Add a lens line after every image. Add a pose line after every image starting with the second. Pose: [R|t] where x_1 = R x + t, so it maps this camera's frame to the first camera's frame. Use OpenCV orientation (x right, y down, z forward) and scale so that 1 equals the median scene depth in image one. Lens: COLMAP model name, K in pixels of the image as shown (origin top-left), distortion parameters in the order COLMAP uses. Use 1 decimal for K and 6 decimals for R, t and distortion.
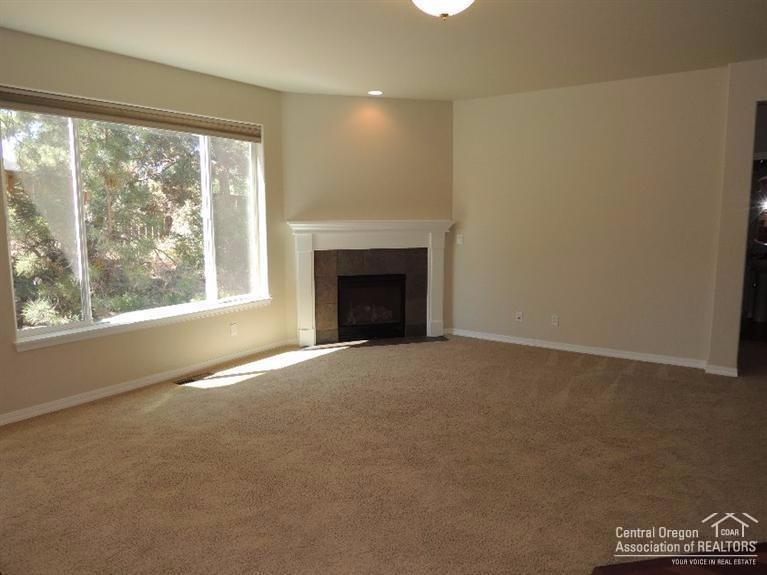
lens RADIAL K [[545.5, 0, 384.4], [0, 545.5, 287.7], [0, 0, 1]] dist [0.001601, -0.011640]
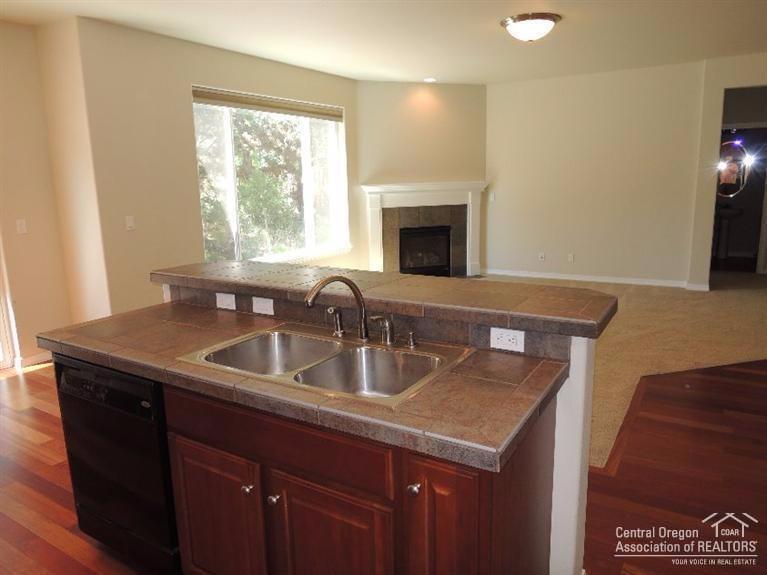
lens RADIAL K [[545.5, 0, 382.1], [0, 545.5, 286.3], [0, 0, 1]] dist [0.001601, -0.011640]
pose [[0.997441, -0.030425, 0.064697, -0.214830], [0.026465, 0.997774, 0.061208, 0.034426], [-0.066416, -0.059339, 0.996026, -0.258869]]
